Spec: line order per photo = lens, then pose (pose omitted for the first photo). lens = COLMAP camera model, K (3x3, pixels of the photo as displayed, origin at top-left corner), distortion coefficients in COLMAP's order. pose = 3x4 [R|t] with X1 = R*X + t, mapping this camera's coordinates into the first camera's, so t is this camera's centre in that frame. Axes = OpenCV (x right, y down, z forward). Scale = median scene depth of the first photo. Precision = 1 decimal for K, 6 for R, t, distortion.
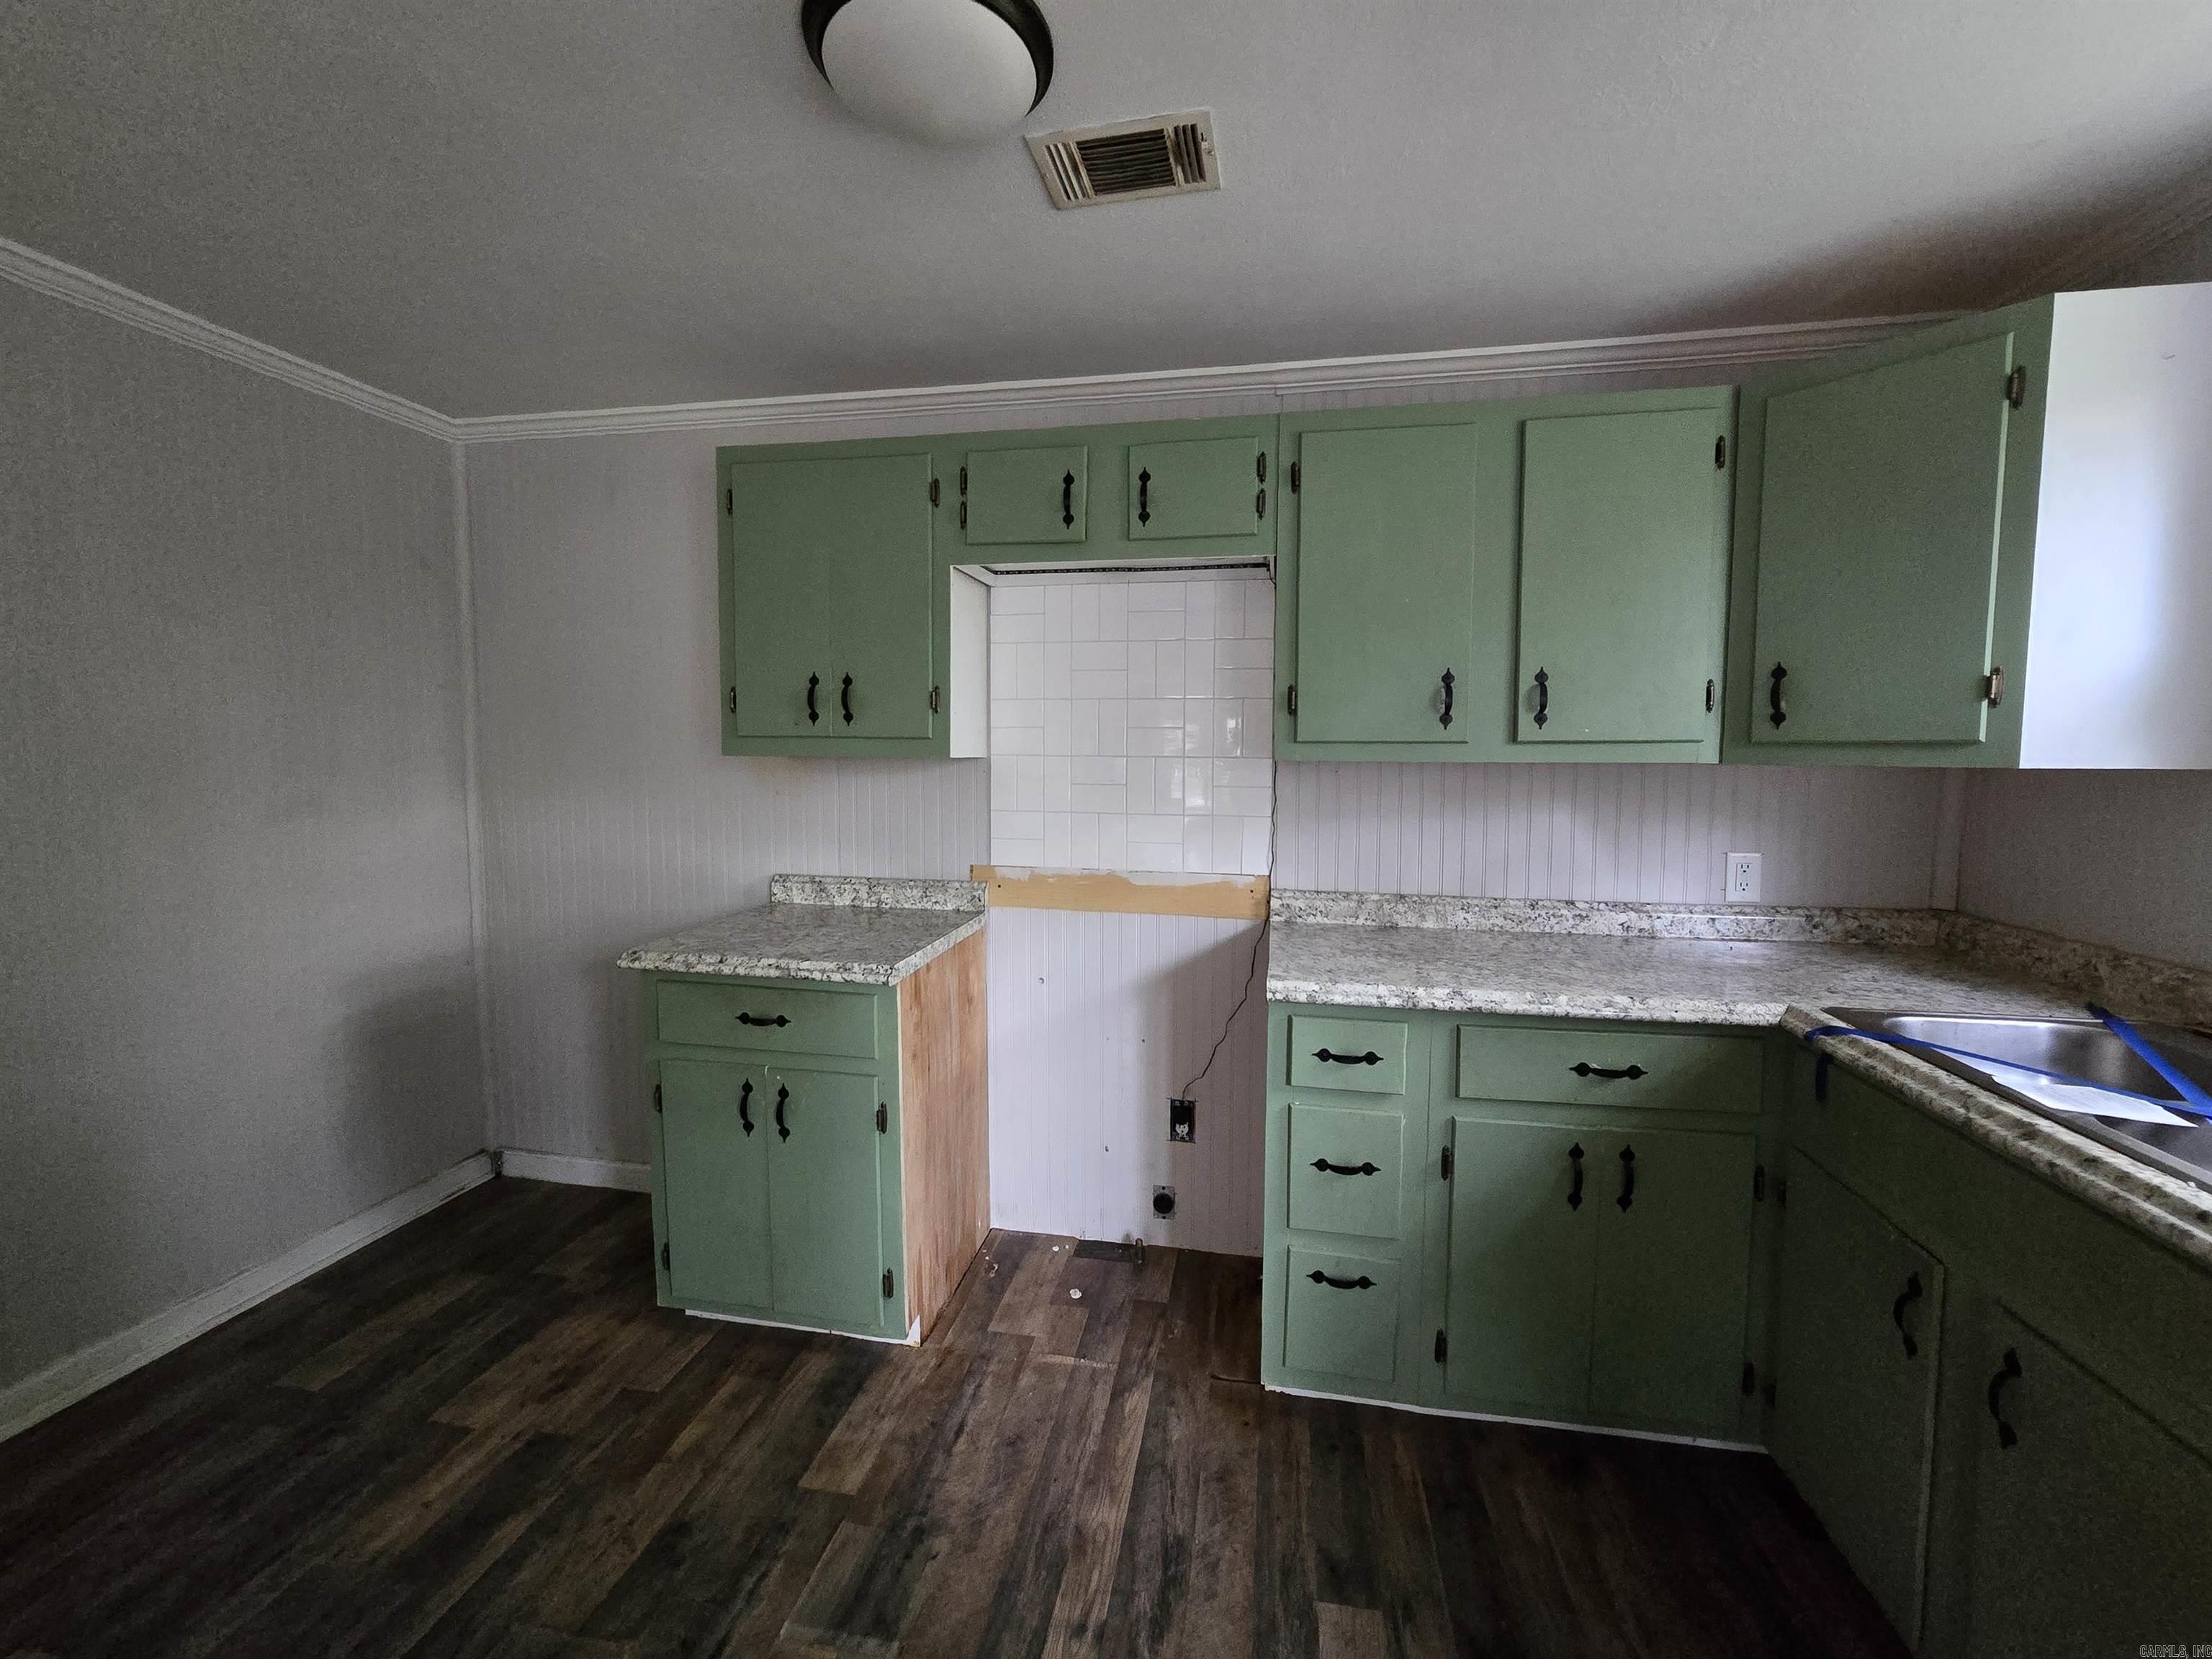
lens RADIAL K [[908.2, 0, 1111.6], [0, 908.2, 816.2], [0, 0, 1]] dist [-0.003273, 0.000405]
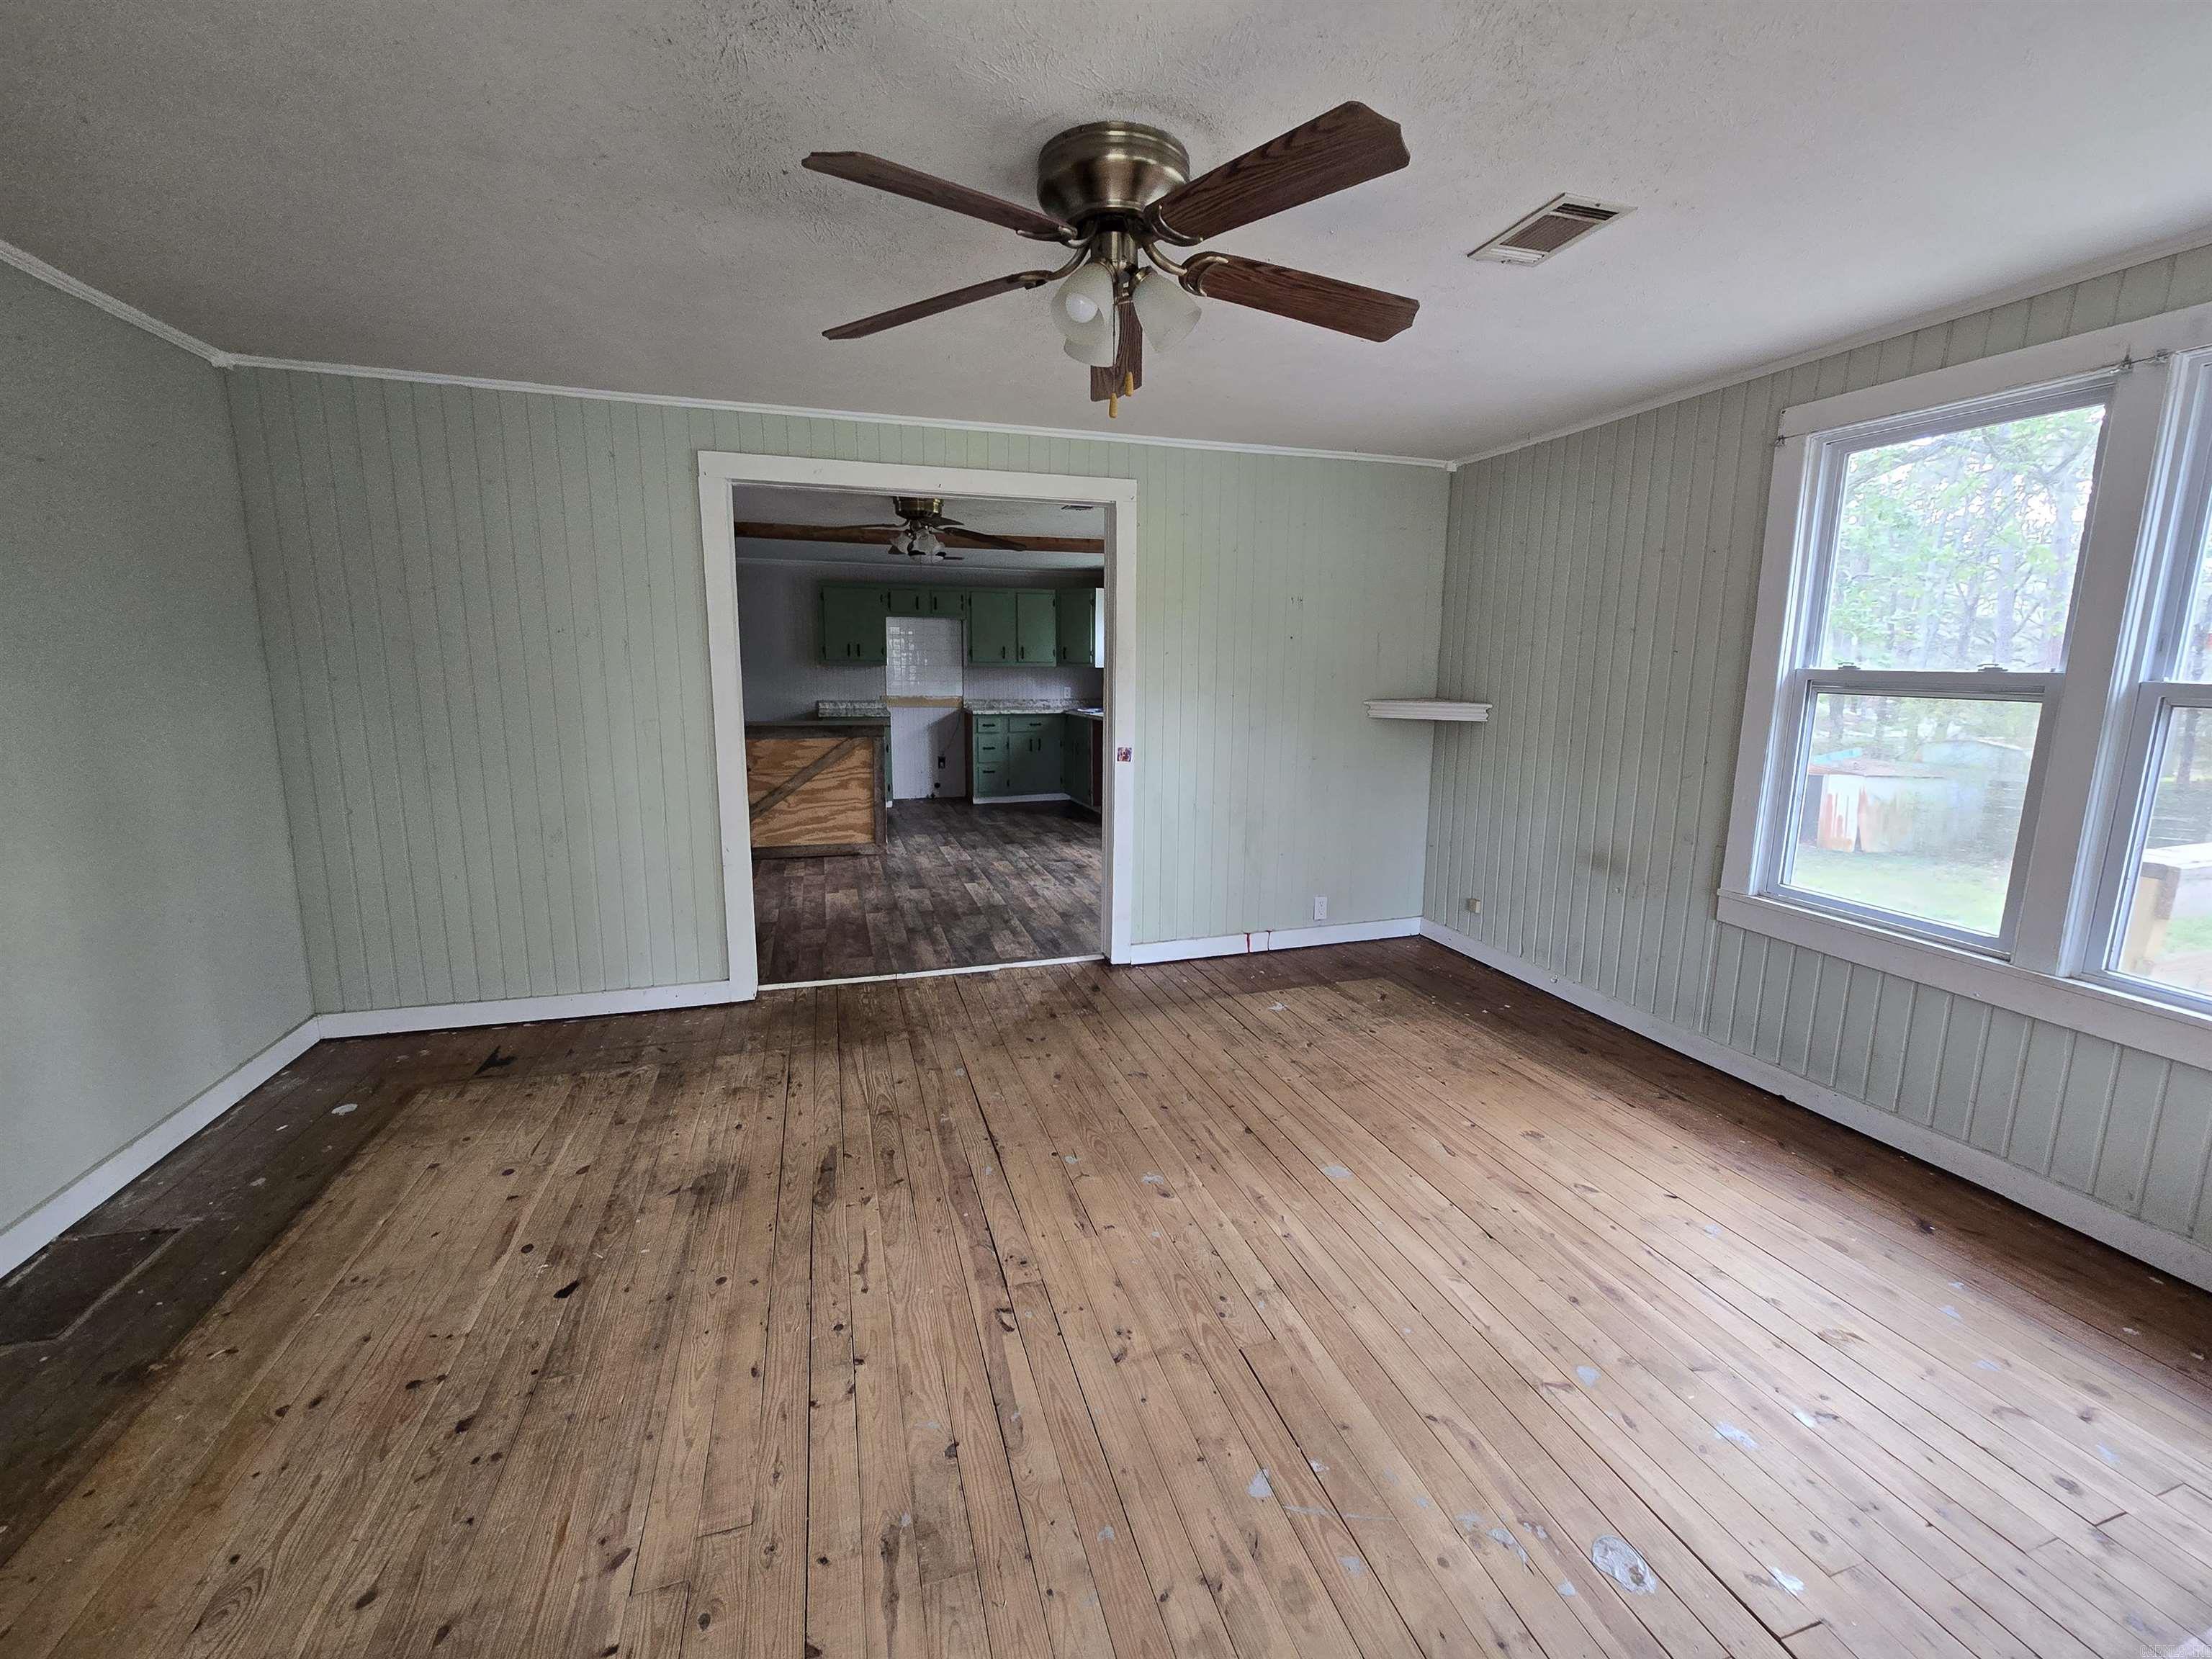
lens RADIAL K [[904.8, 0, 1108.0], [0, 904.8, 820.1], [0, 0, 1]] dist [-0.002388, 0.000495]
pose [[0.884496, -0.076614, 0.460214, -1.202965], [0.030393, 0.993791, 0.107029, 0.215373], [-0.465556, -0.080679, 0.881333, -3.018298]]
